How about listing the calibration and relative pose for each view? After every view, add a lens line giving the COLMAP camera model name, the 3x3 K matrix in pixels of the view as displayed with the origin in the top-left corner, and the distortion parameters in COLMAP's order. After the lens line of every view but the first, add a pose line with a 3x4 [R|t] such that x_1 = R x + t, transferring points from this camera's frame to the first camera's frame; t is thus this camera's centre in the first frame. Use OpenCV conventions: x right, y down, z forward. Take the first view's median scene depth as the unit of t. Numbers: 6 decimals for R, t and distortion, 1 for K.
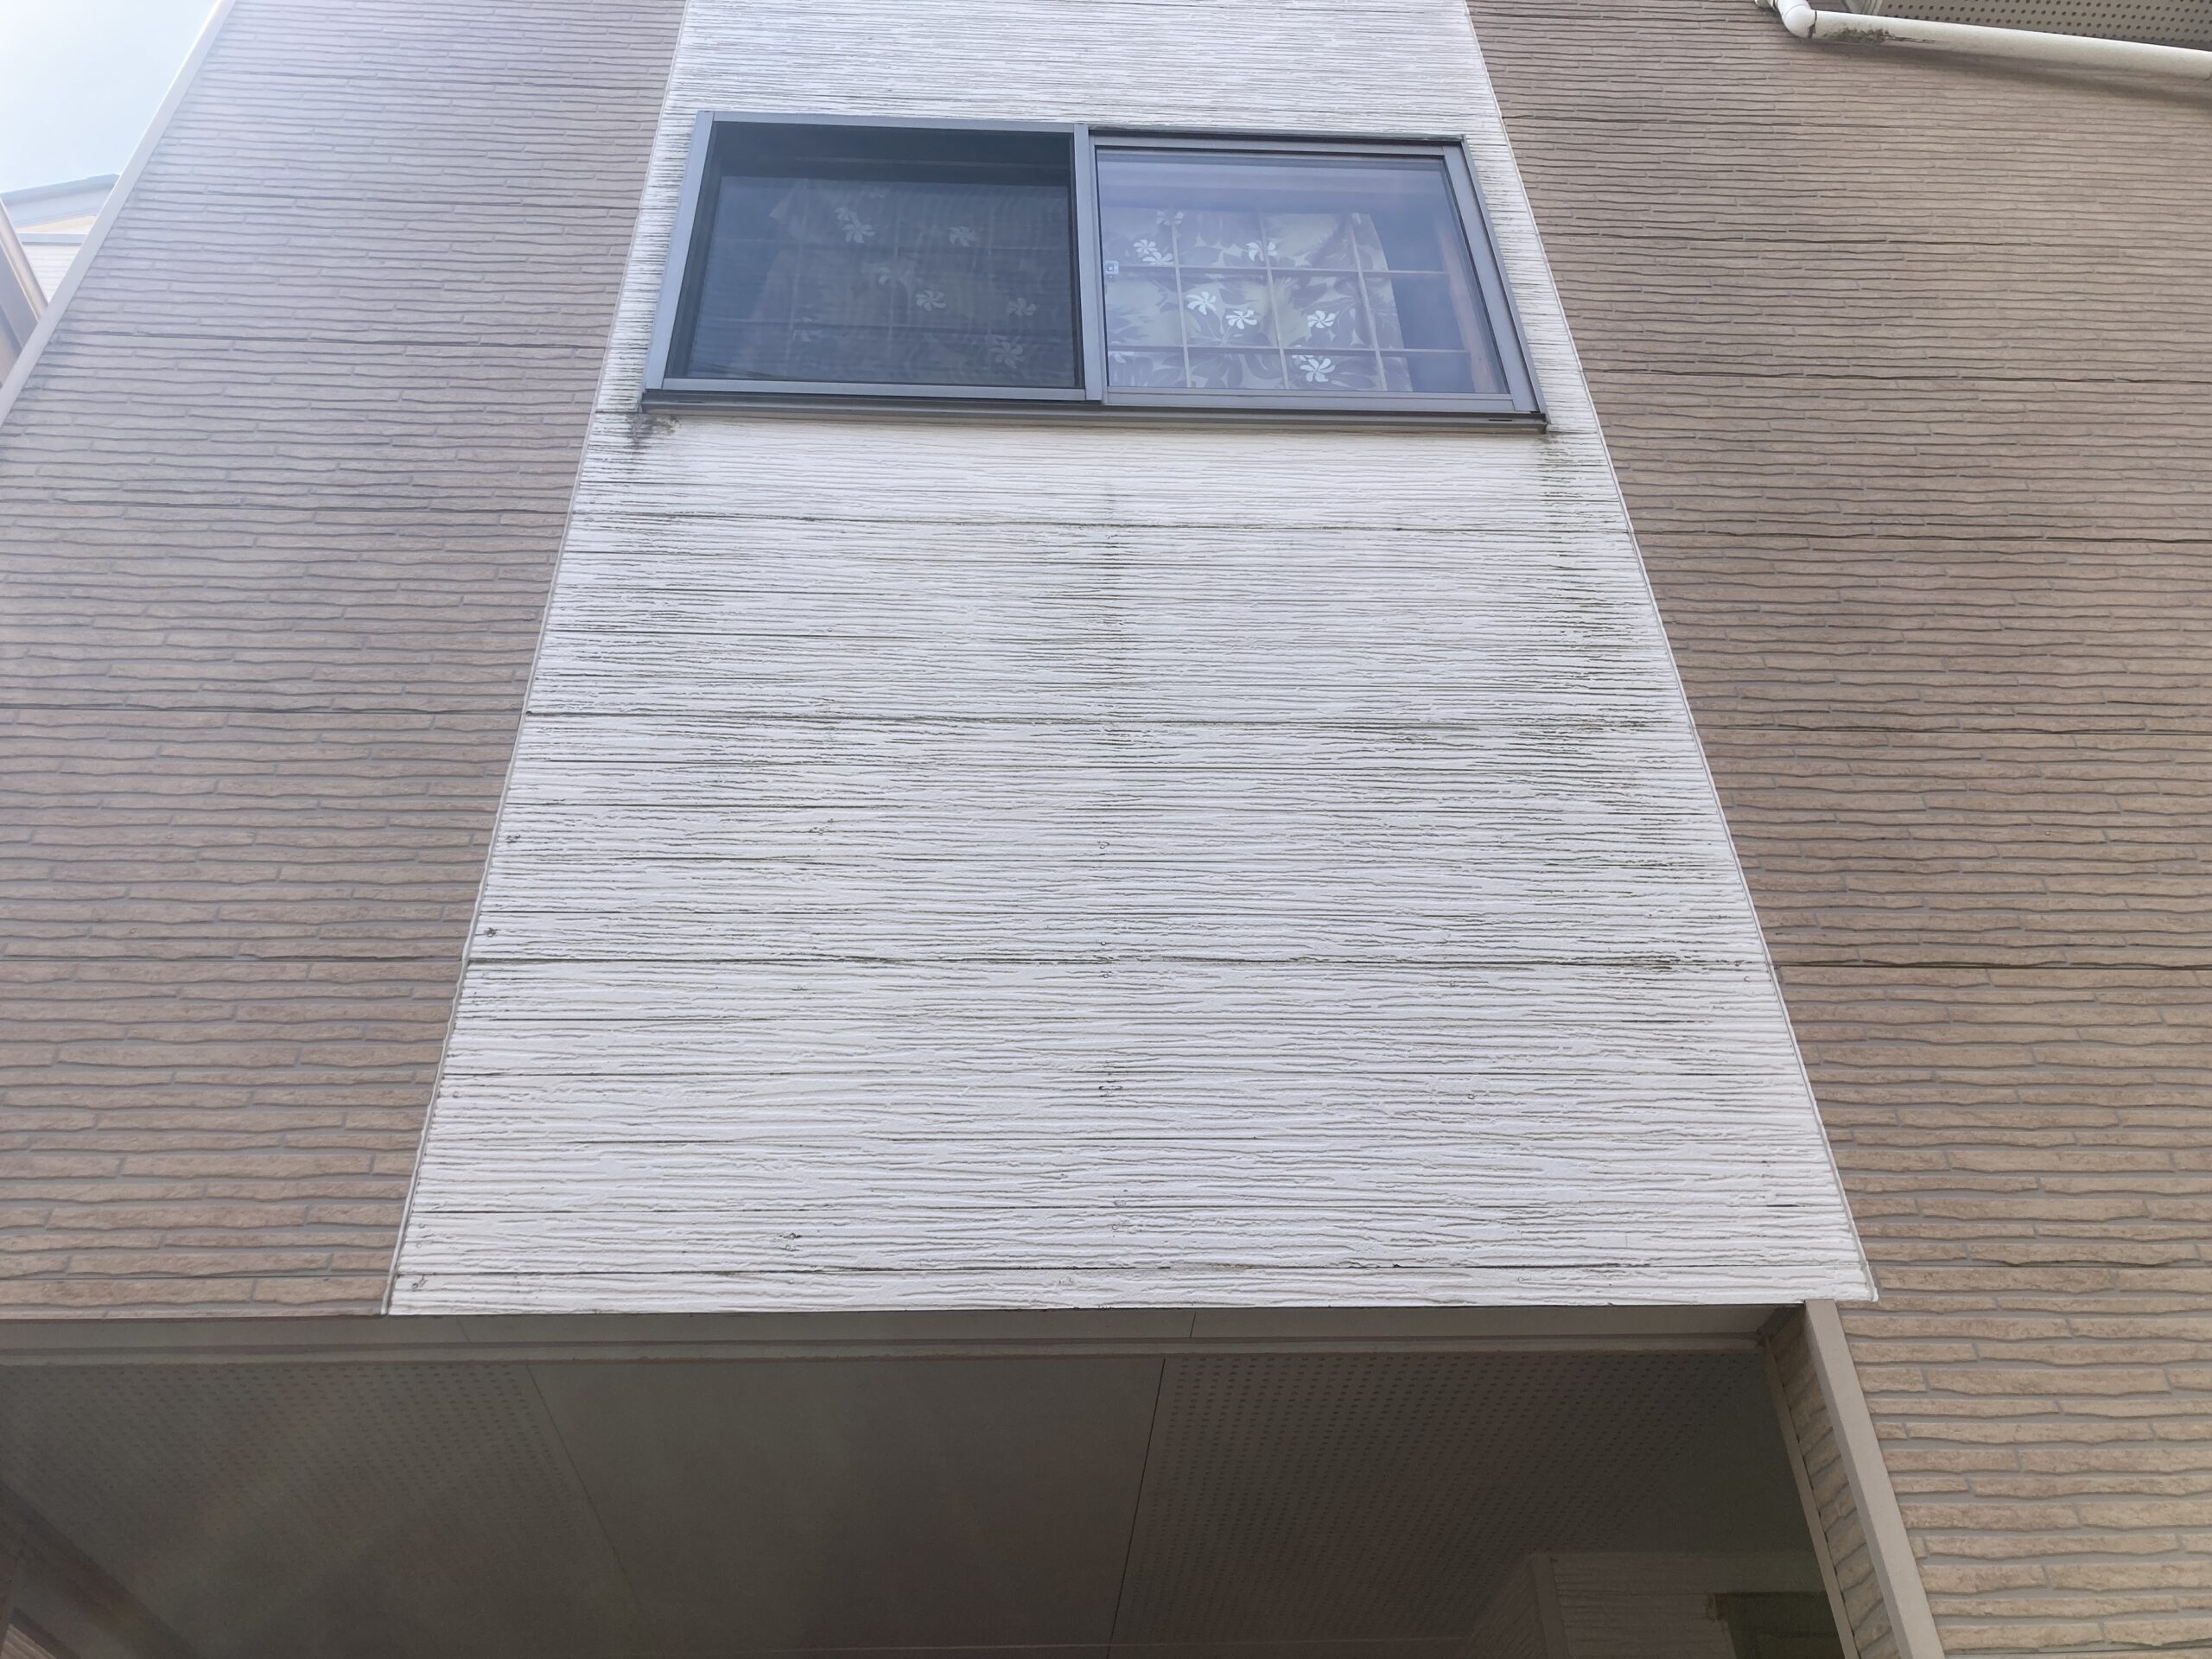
lens RADIAL K [[1812.2, 0, 1110.9], [0, 1812.2, 826.0], [0, 0, 1]] dist [0.052023, -0.058800]
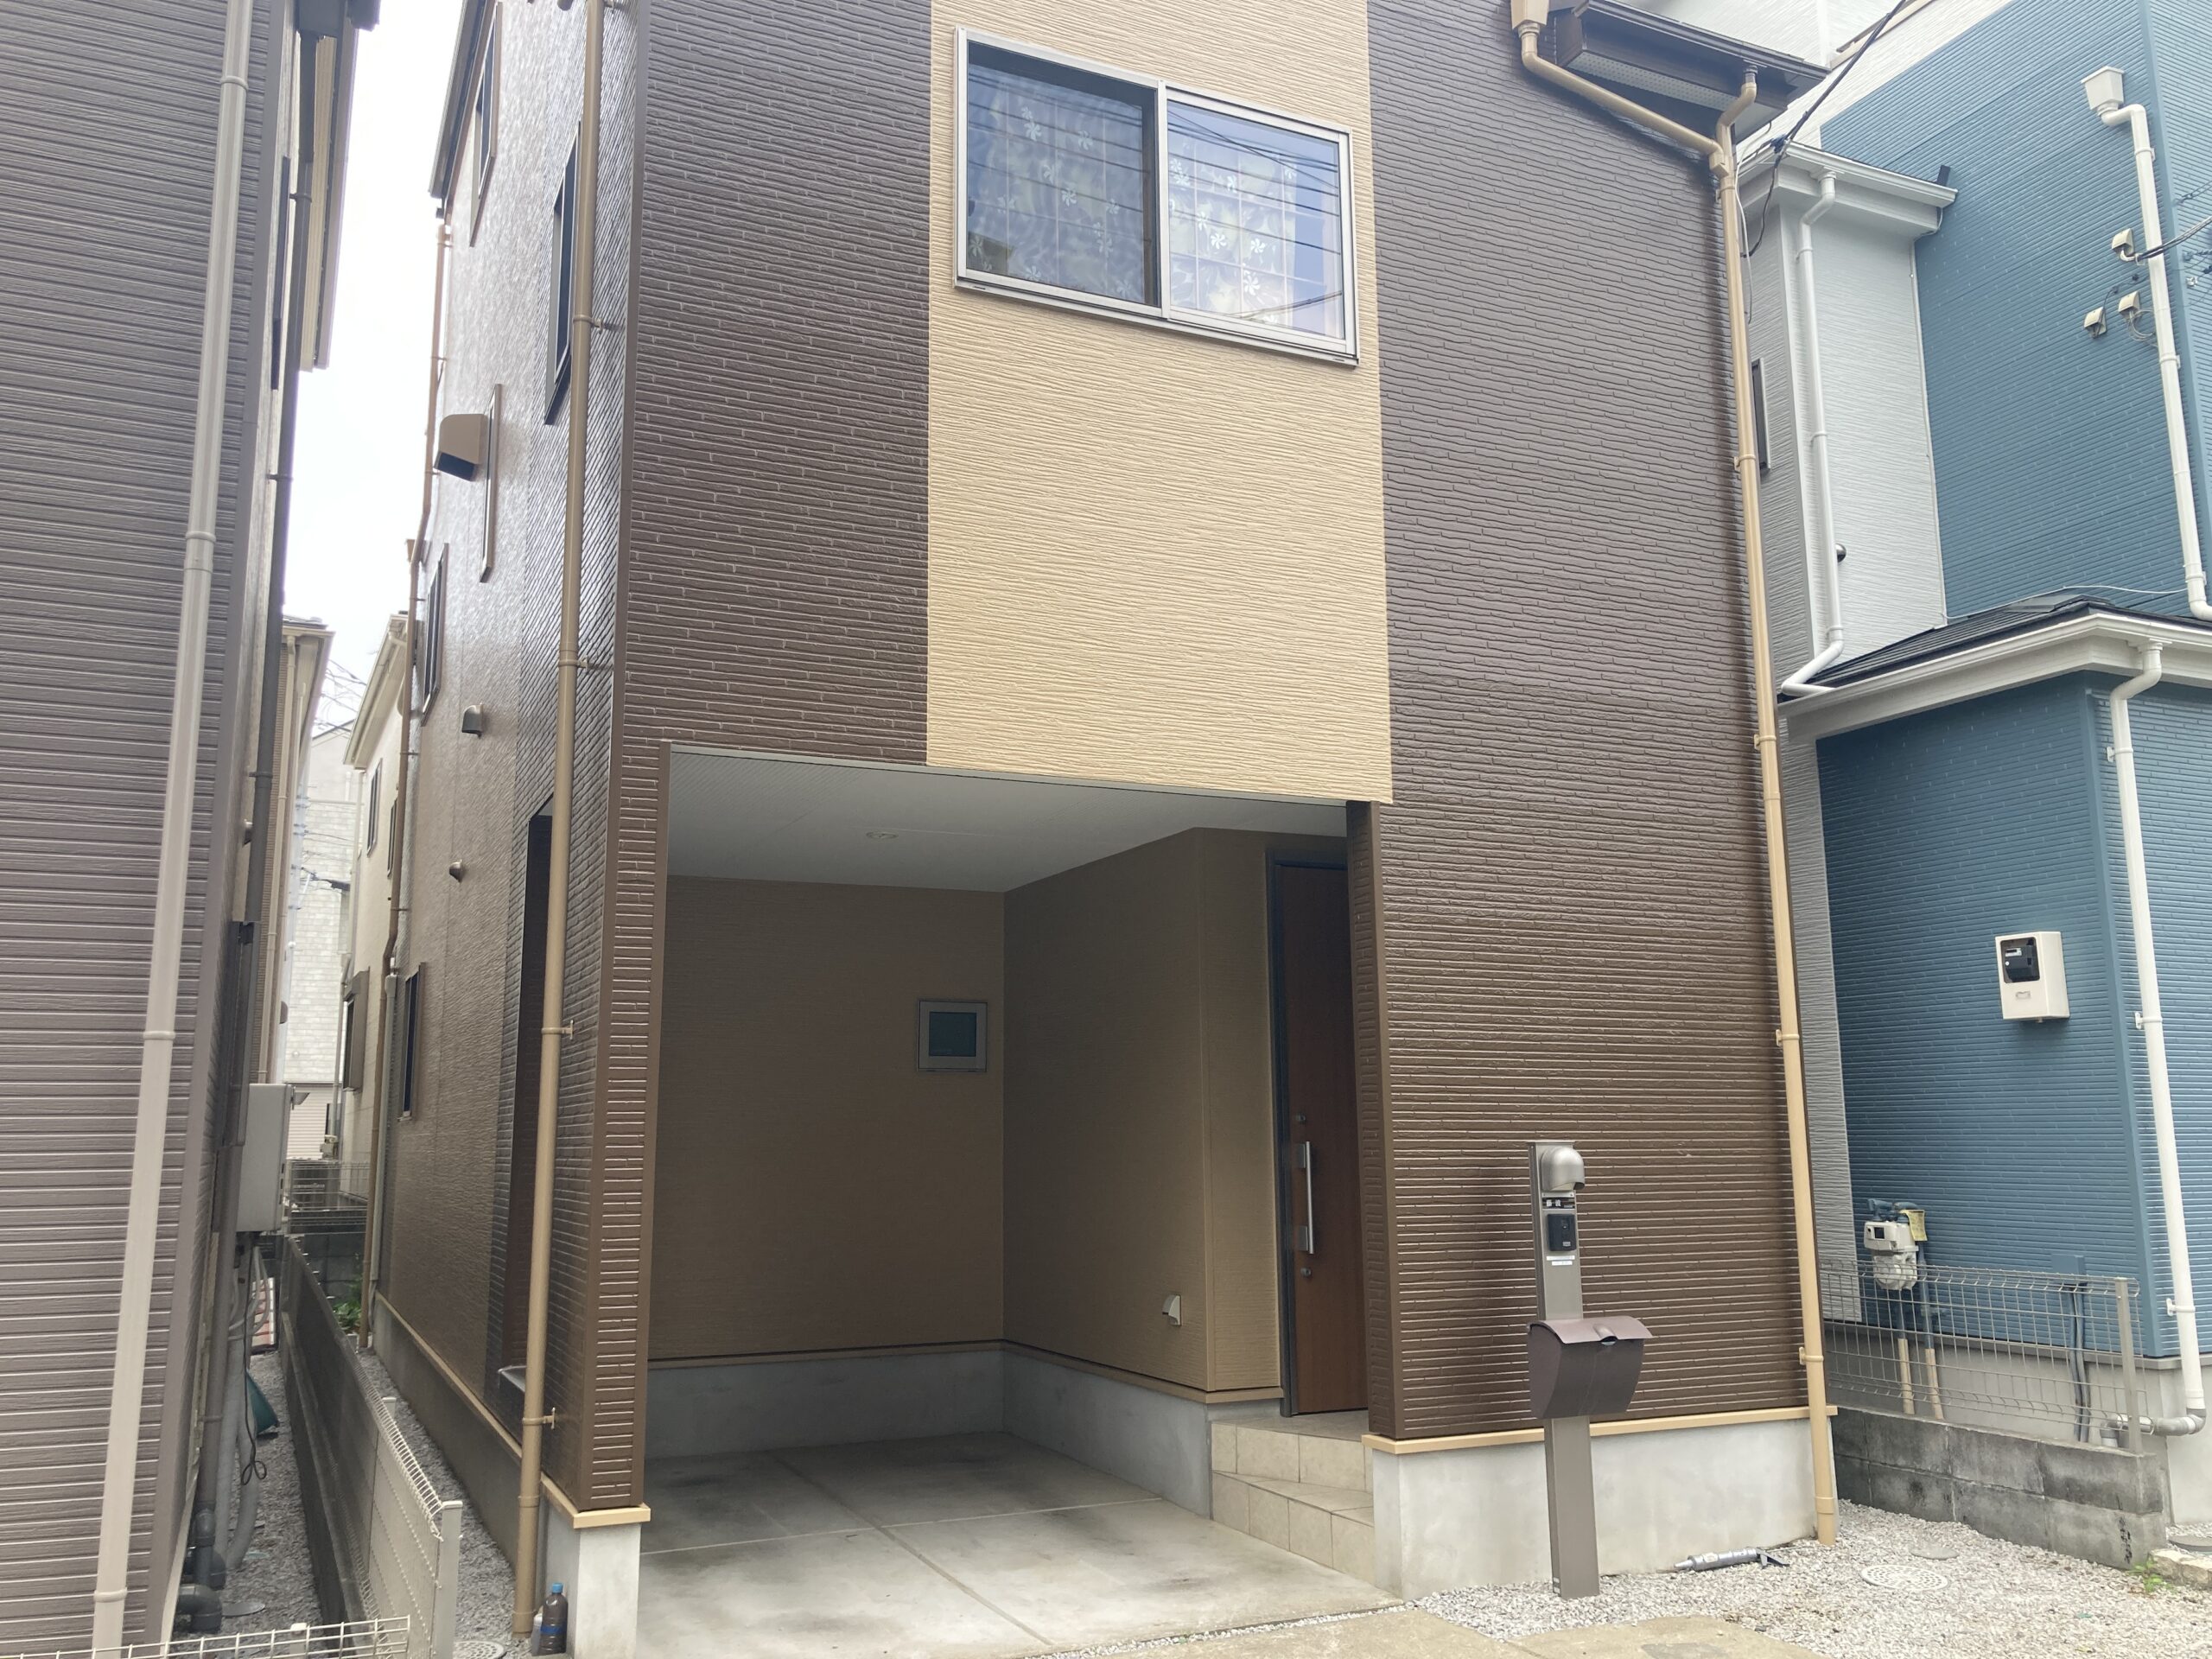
lens RADIAL K [[1812.2, 0, 1100.8], [0, 1812.2, 824.2], [0, 0, 1]] dist [0.052023, -0.058800]
pose [[0.930337, 0.088942, 0.355755, -0.962086], [-0.248807, 0.865772, 0.434205, -0.780212], [-0.269383, -0.492472, 0.827589, -1.203564]]
